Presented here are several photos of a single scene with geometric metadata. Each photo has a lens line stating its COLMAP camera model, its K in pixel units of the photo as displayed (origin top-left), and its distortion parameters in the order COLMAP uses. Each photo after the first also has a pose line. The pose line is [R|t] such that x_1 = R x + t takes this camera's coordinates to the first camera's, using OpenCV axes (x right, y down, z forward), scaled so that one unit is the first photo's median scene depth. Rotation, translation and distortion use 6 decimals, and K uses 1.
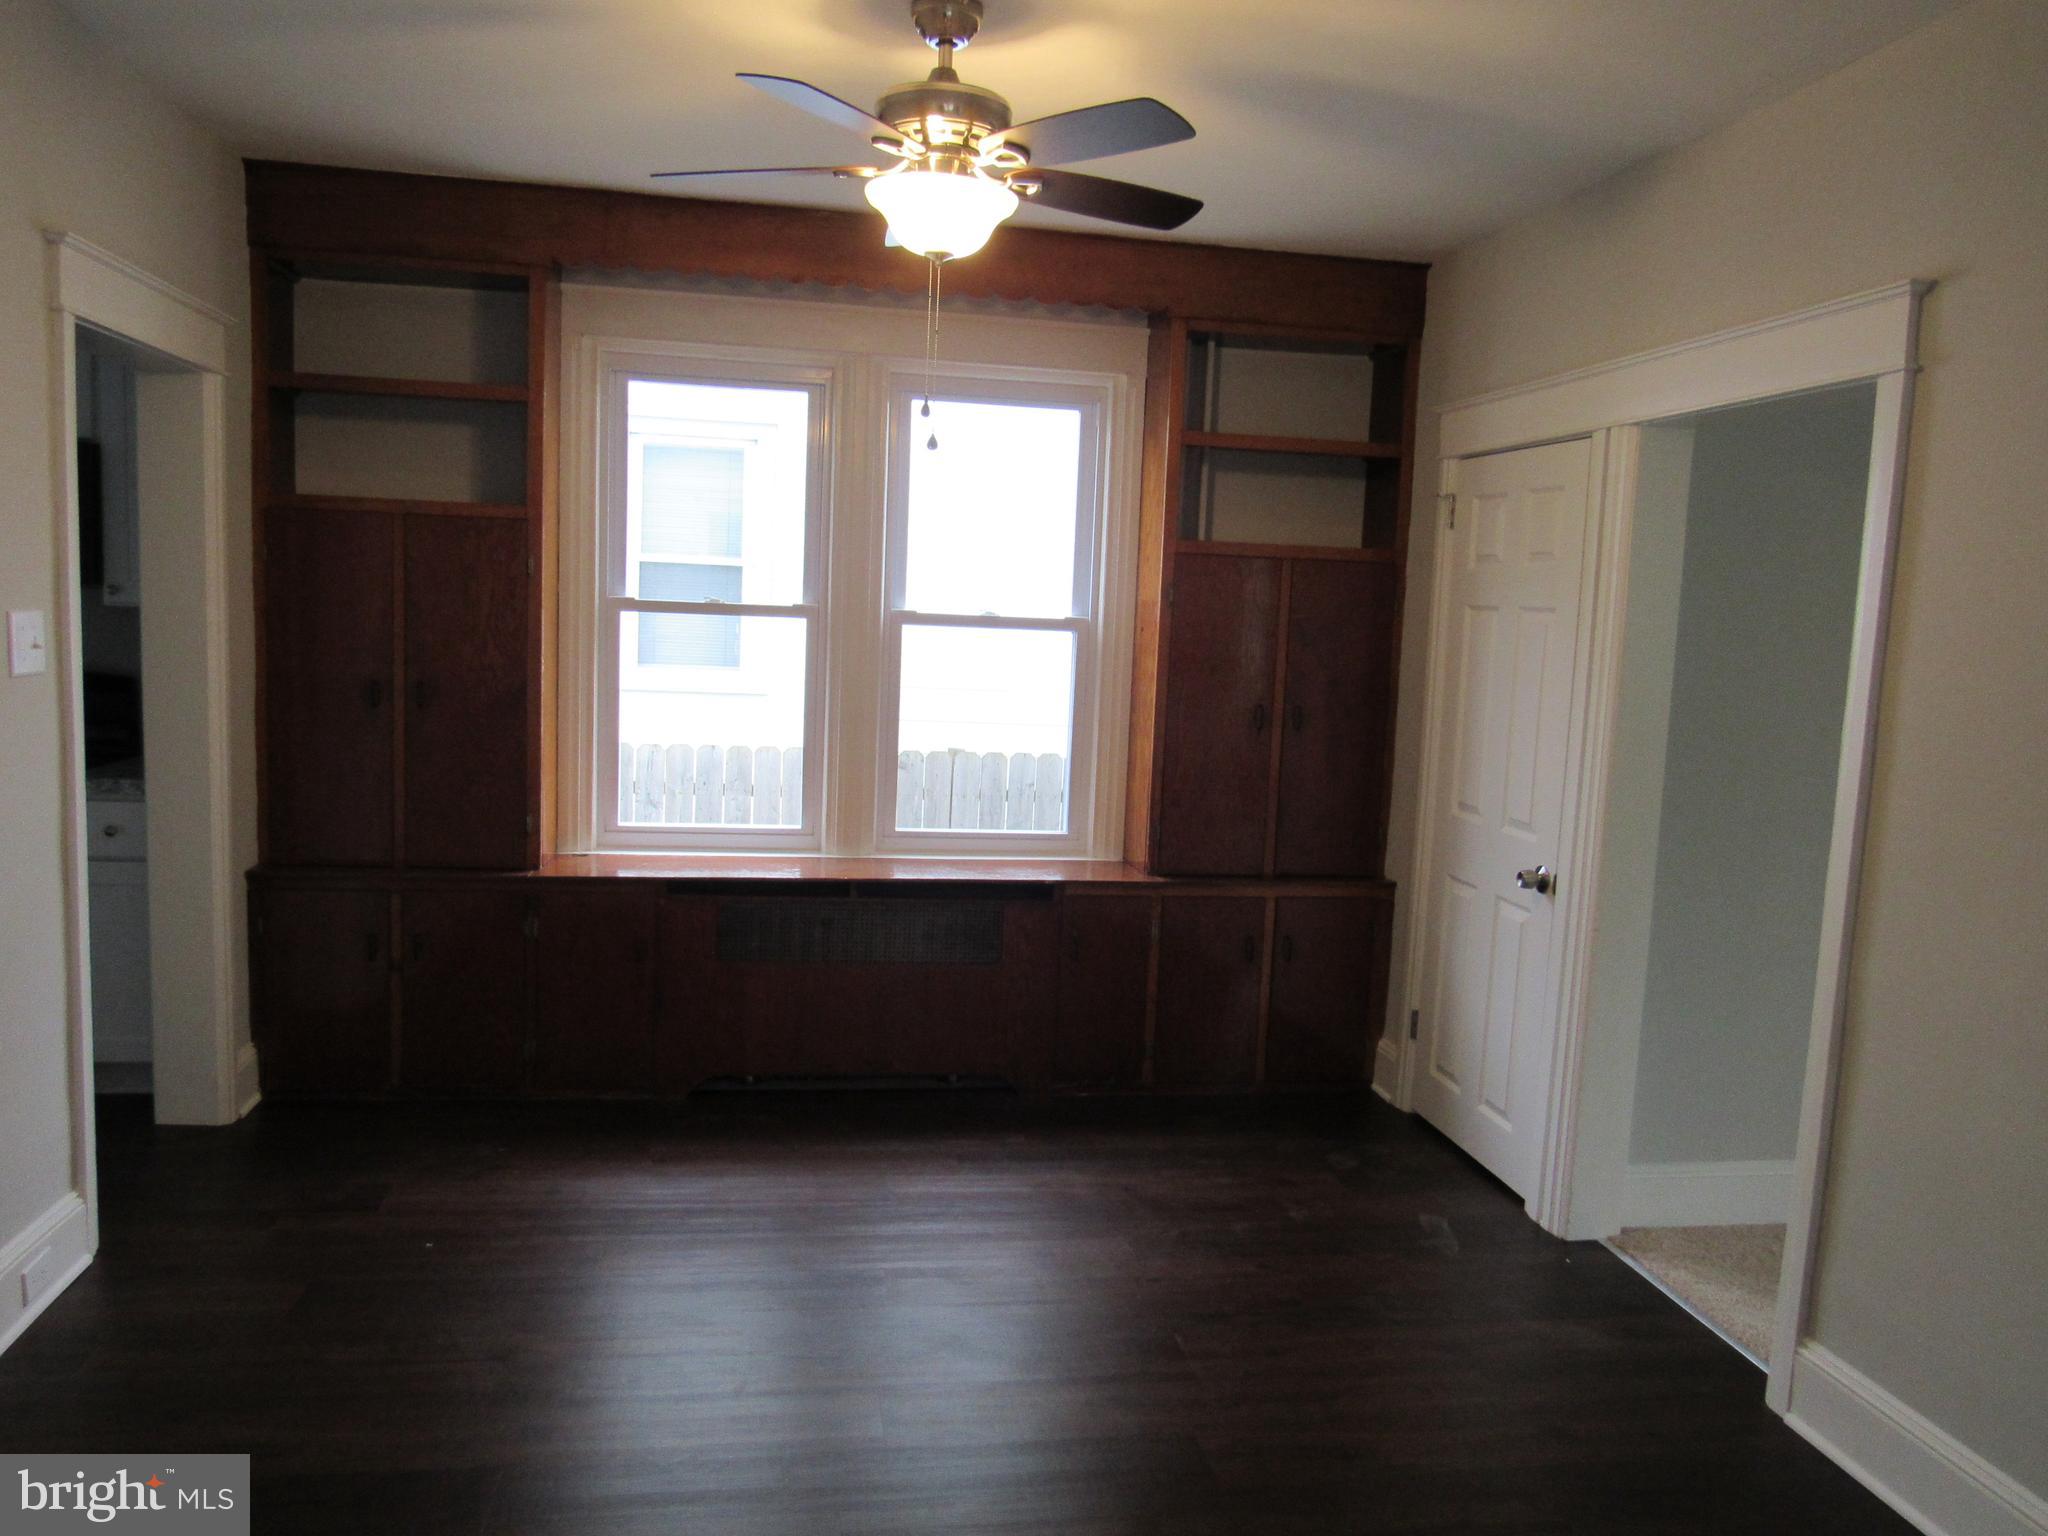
lens RADIAL K [[1463.2, 0, 1033.1], [0, 1463.2, 773.1], [0, 0, 1]] dist [-0.031238, 0.017952]
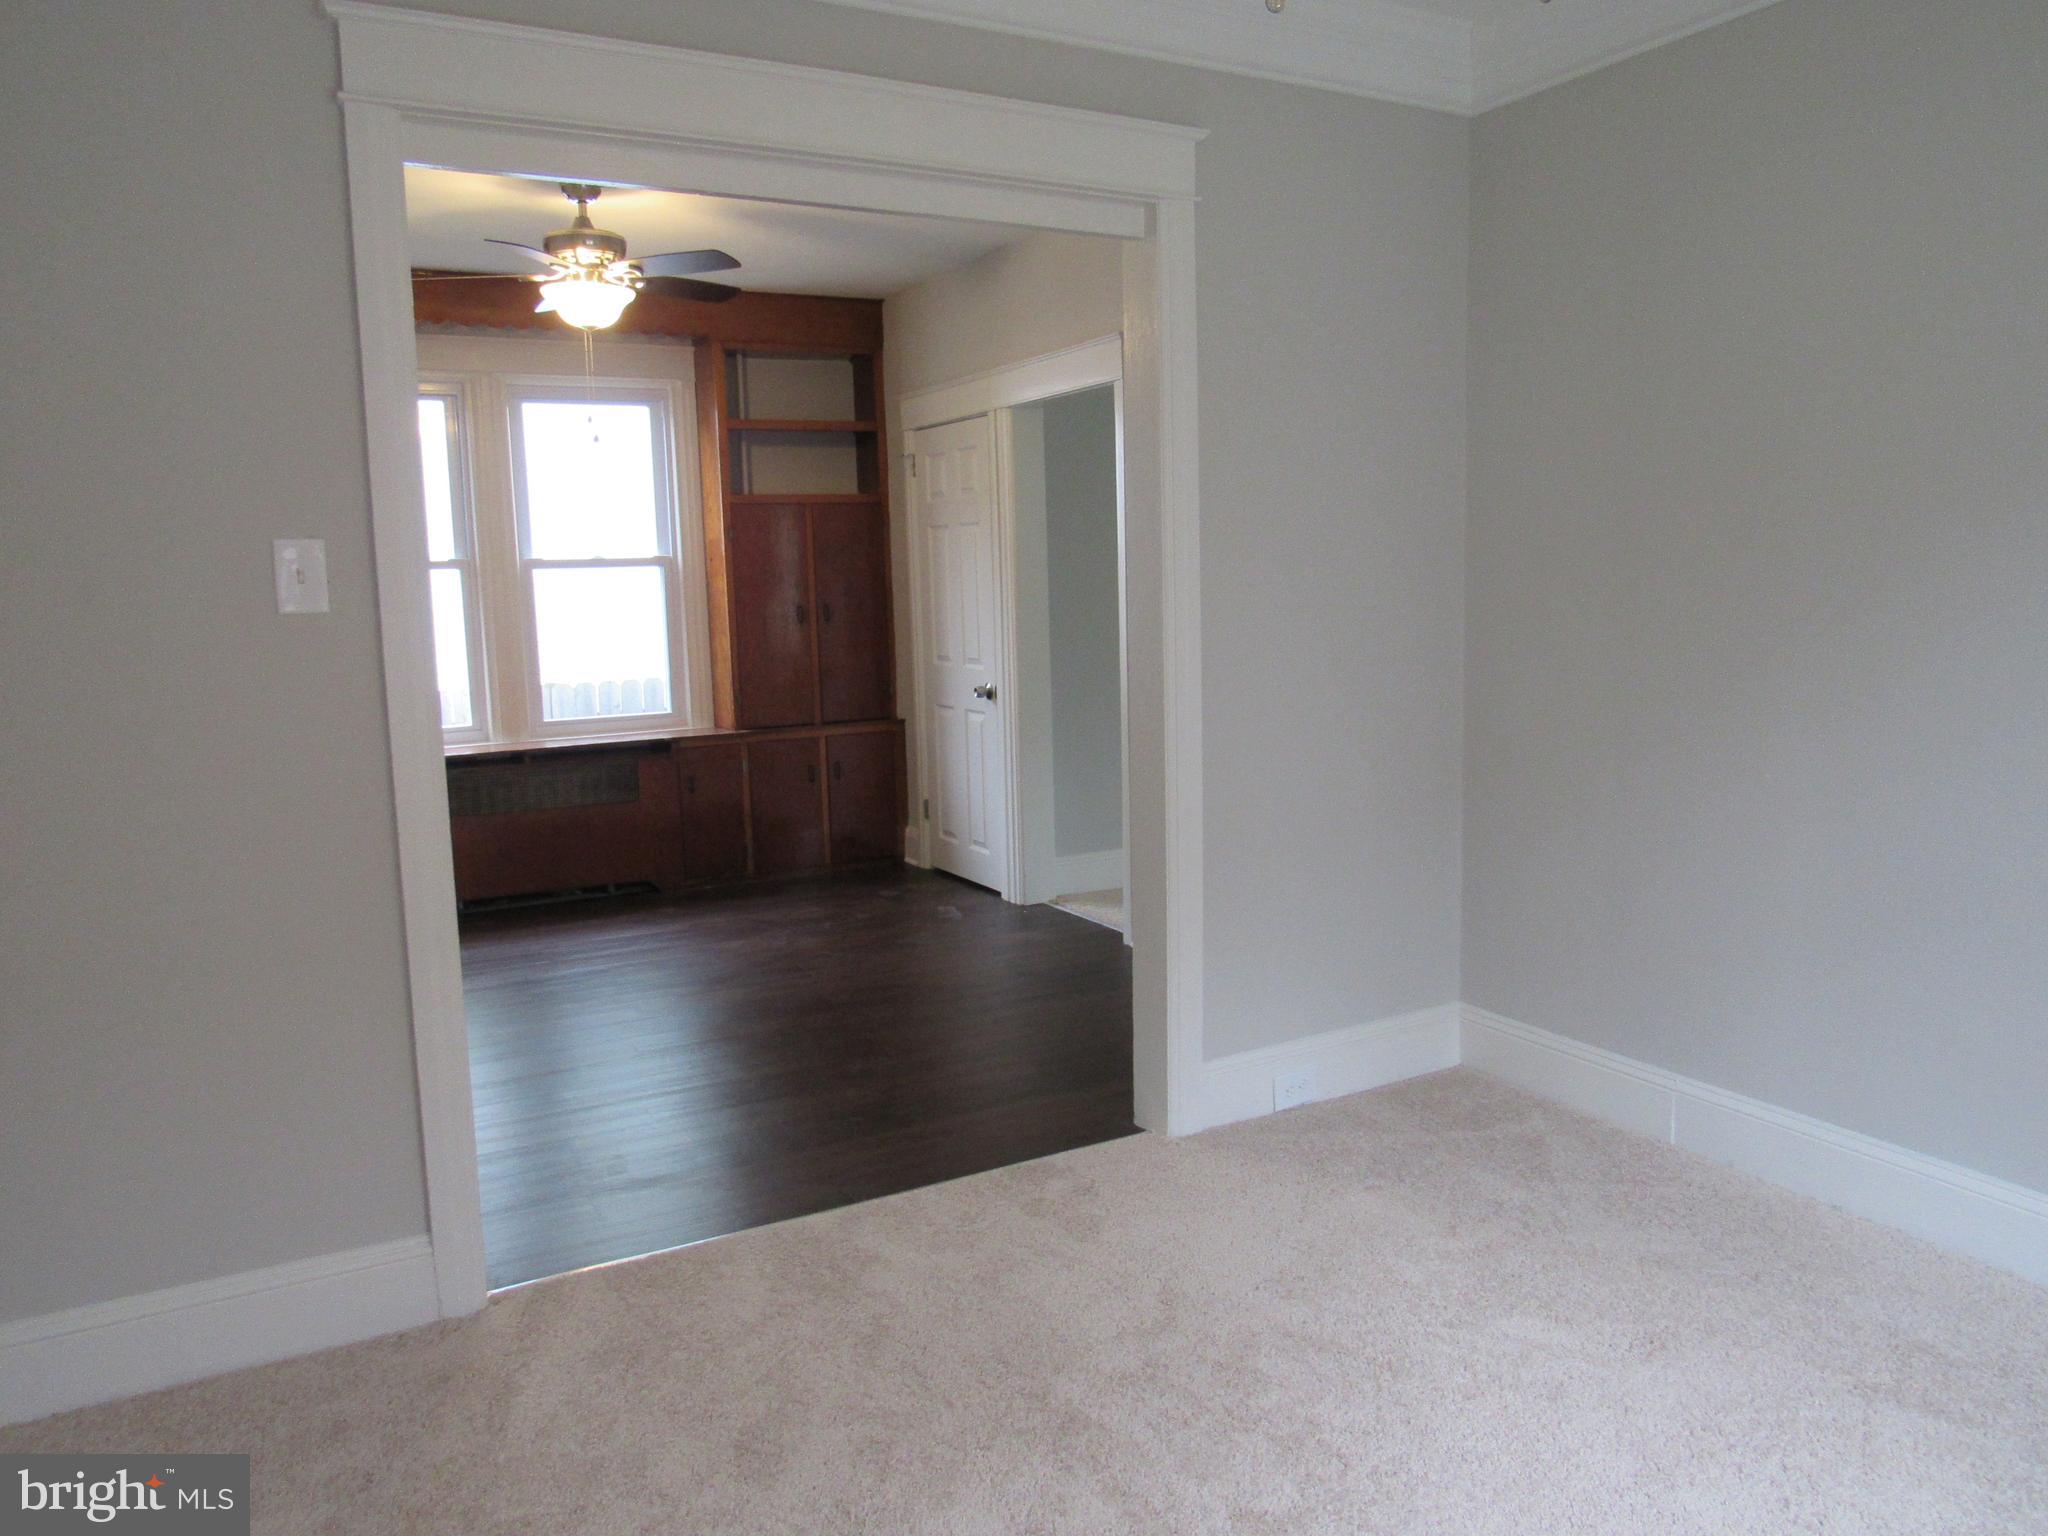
lens RADIAL K [[1463.2, 0, 1027.1], [0, 1463.2, 752.3], [0, 0, 1]] dist [-0.031238, 0.017952]
pose [[0.945444, -0.107698, 0.307468, -0.095325], [0.104916, 0.994151, 0.025615, 0.085979], [-0.308429, 0.008041, 0.951213, -0.455826]]
